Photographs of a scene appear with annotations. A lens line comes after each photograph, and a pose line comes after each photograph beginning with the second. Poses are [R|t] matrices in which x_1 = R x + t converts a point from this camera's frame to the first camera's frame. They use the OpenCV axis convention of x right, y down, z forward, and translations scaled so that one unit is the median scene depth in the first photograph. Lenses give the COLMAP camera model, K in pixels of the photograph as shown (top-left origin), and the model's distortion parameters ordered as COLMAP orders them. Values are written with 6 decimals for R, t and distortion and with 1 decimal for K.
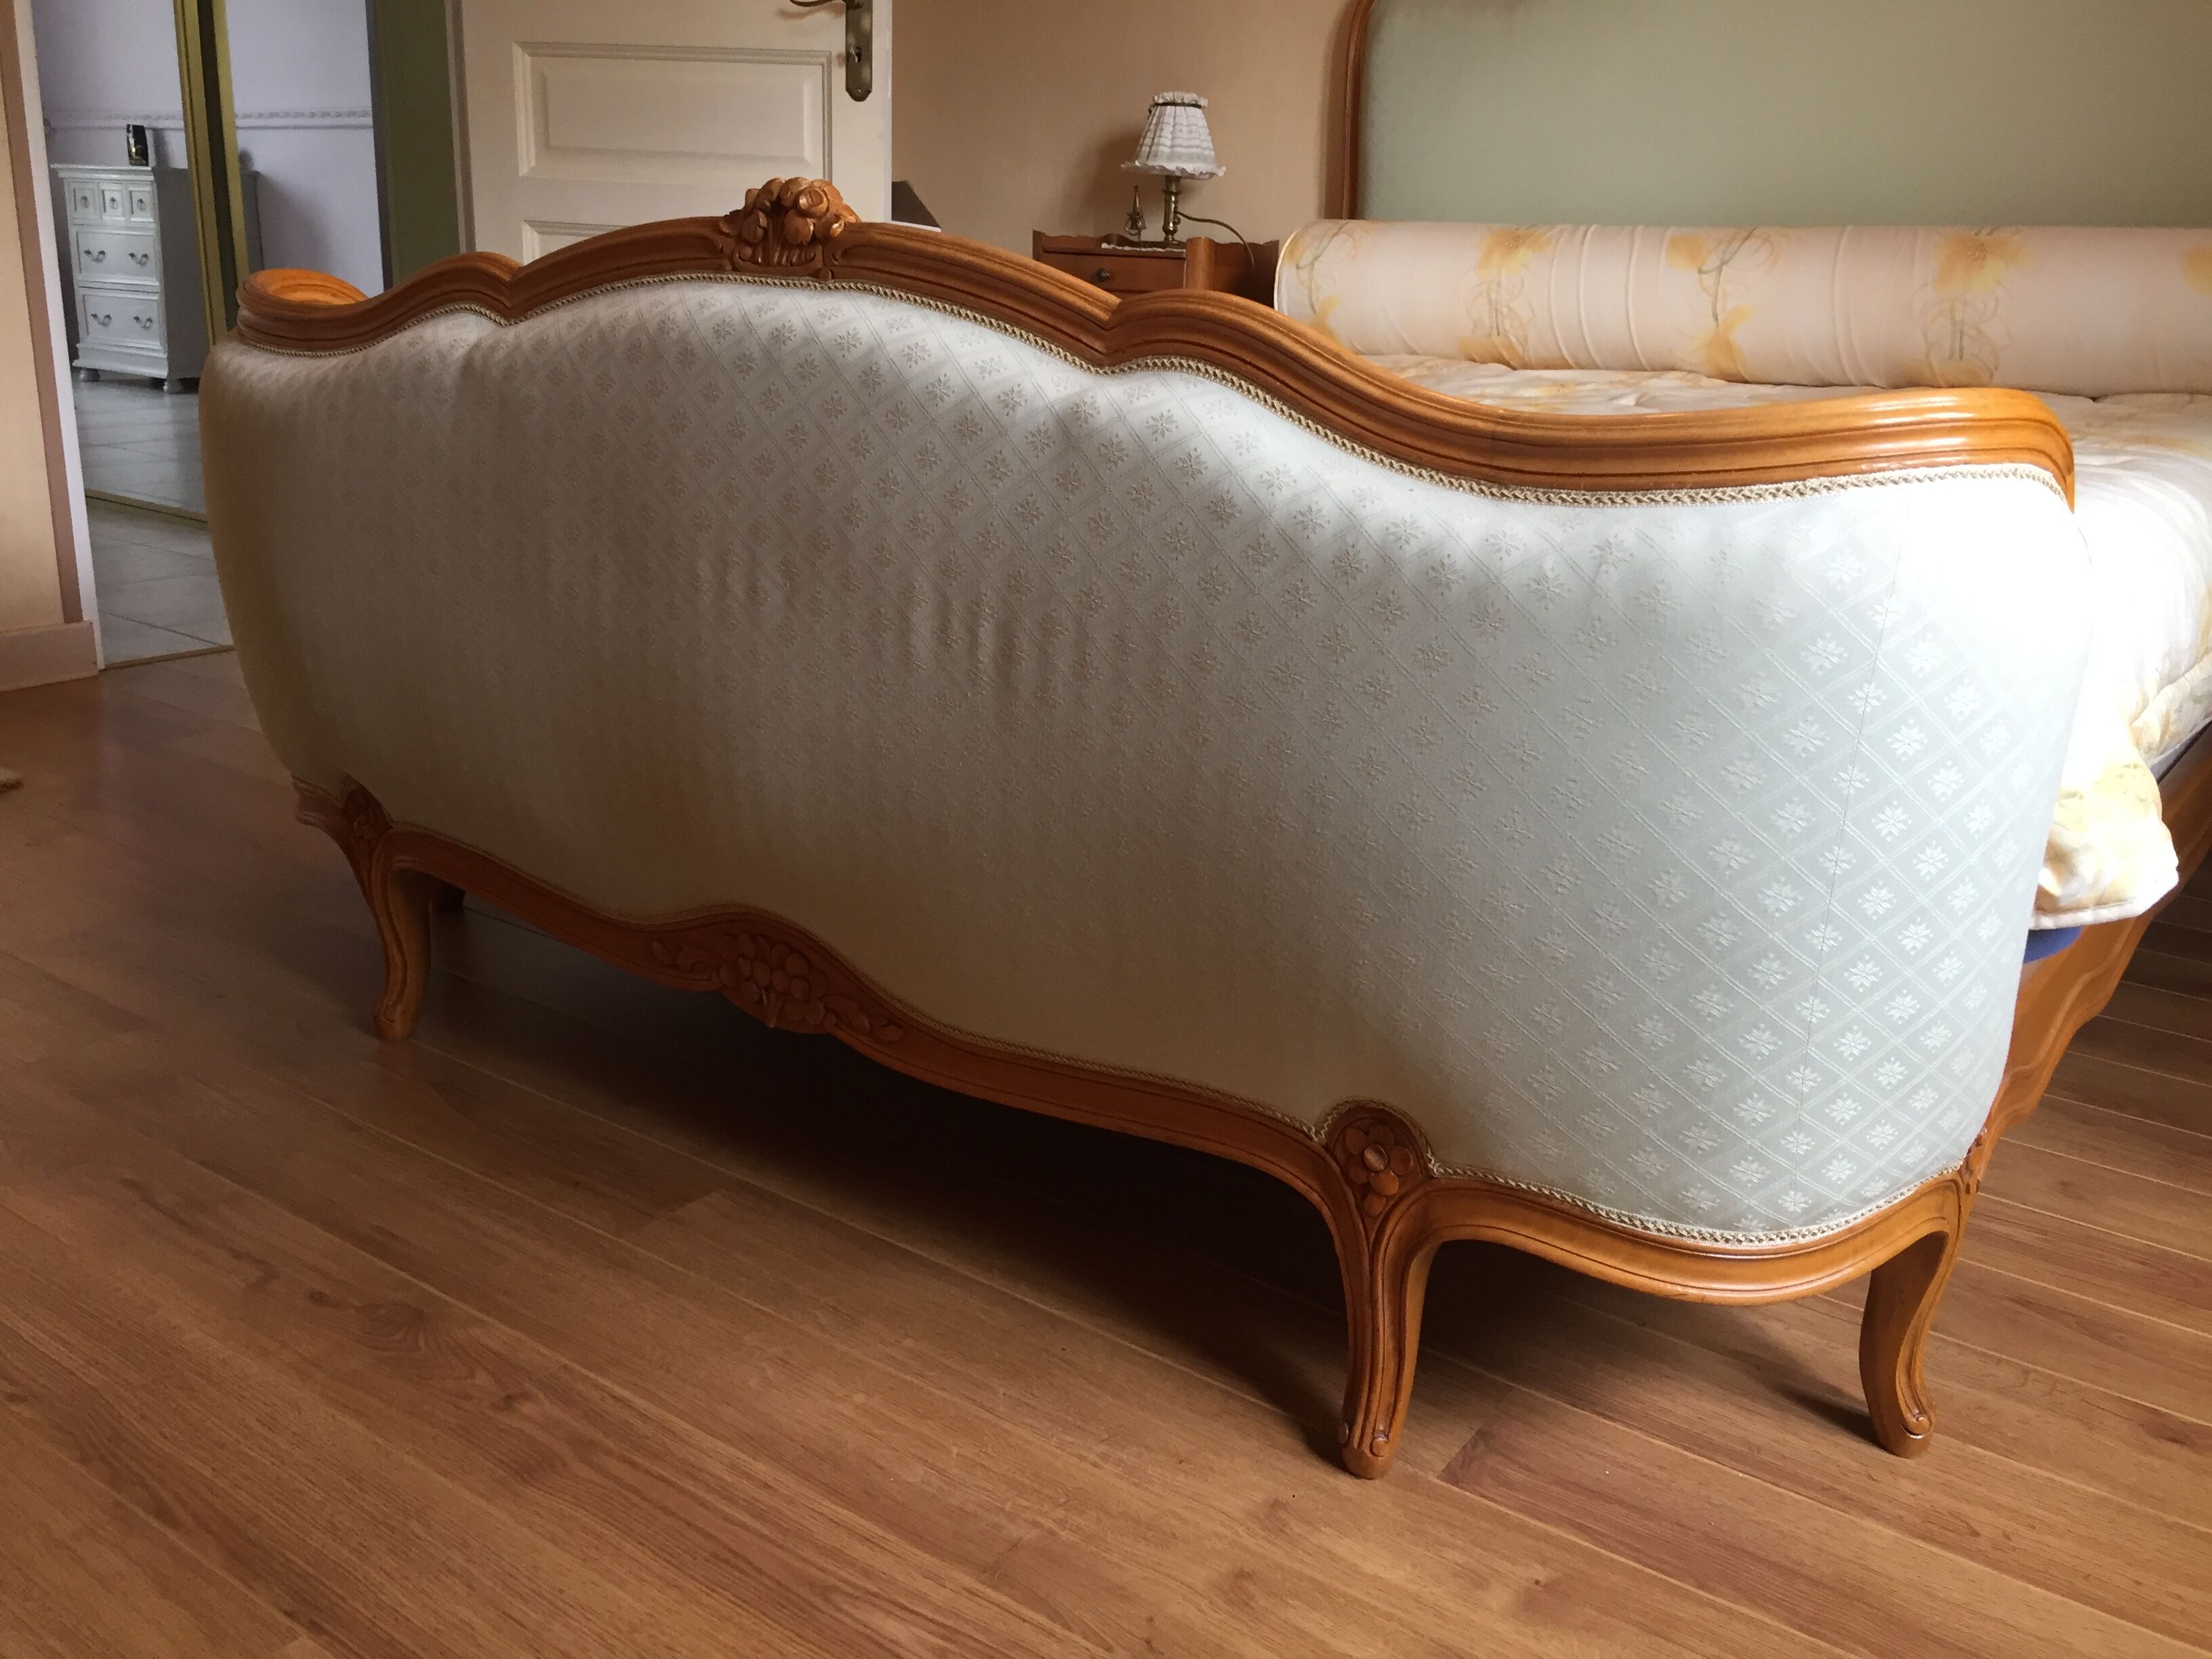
lens RADIAL K [[1910.0, 0, 1102.5], [0, 1910.0, 767.2], [0, 0, 1]] dist [0.066715, -0.103710]
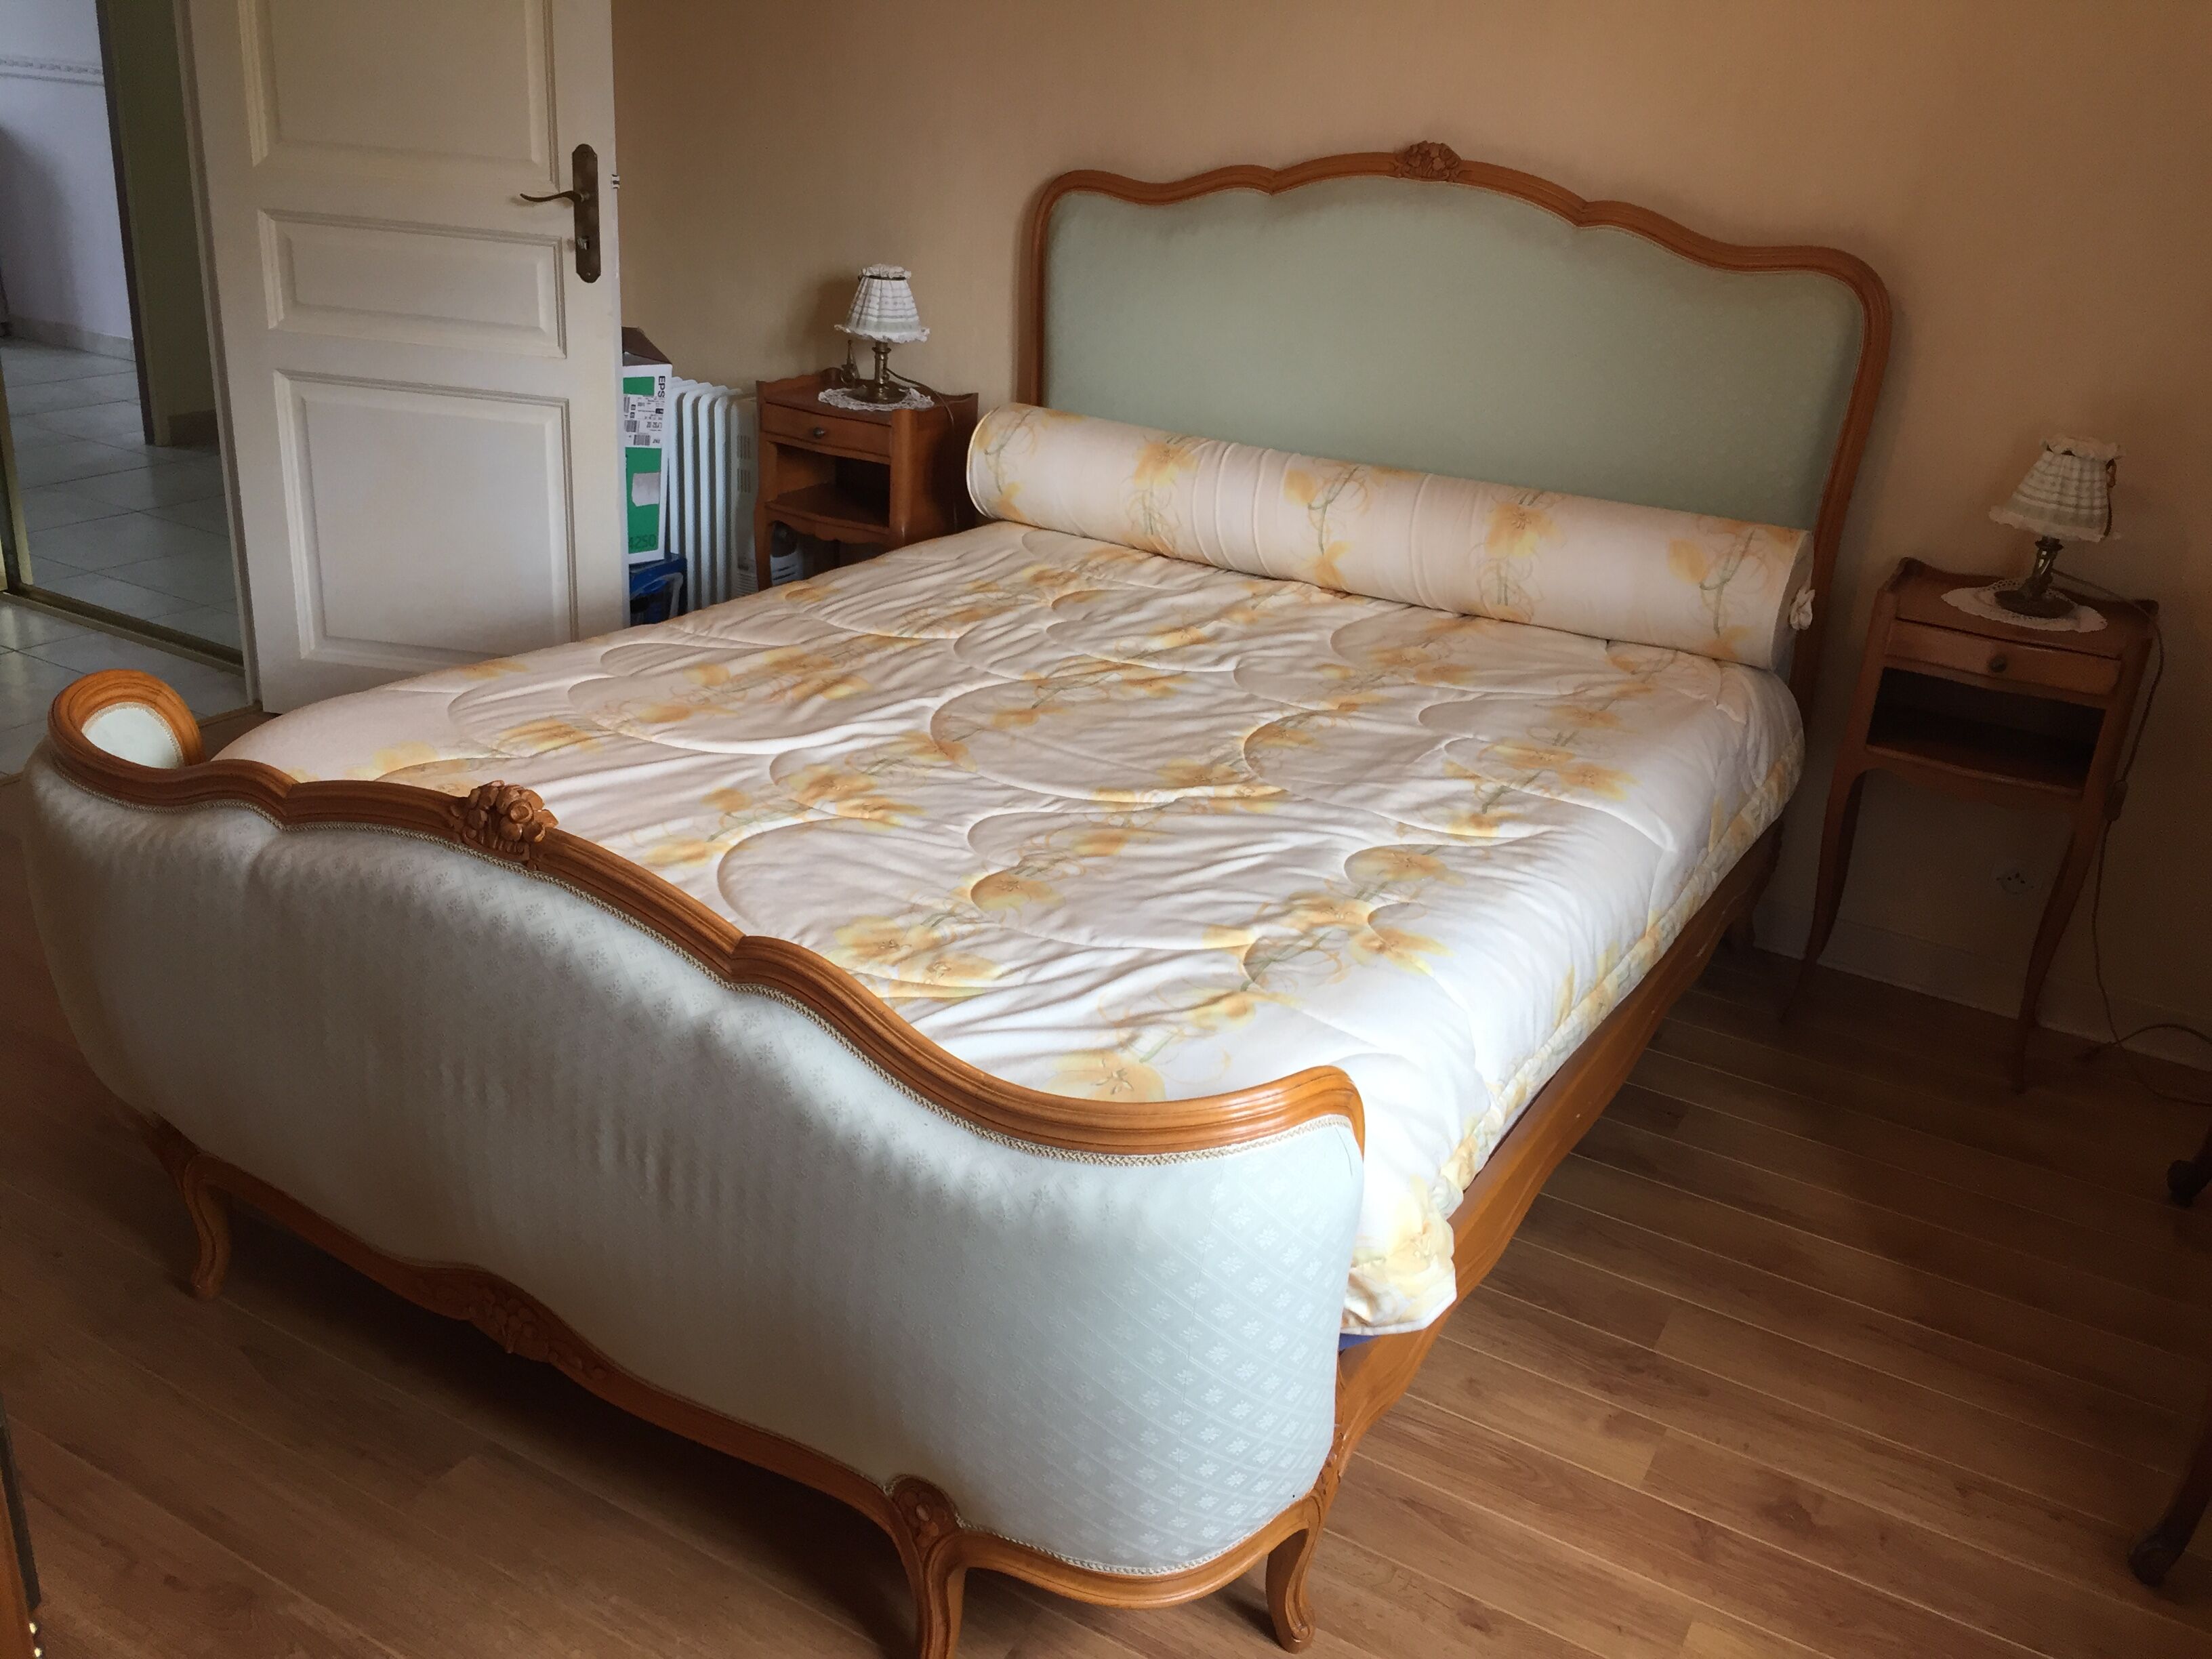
lens RADIAL K [[1910.0, 0, 1102.5], [0, 1910.0, 767.2], [0, 0, 1]] dist [0.066715, -0.103710]
pose [[0.993984, -0.011196, 0.108954, 0.107354], [0.000784, 0.995464, 0.095134, -0.441750], [-0.109525, -0.094476, 0.989484, -0.374816]]
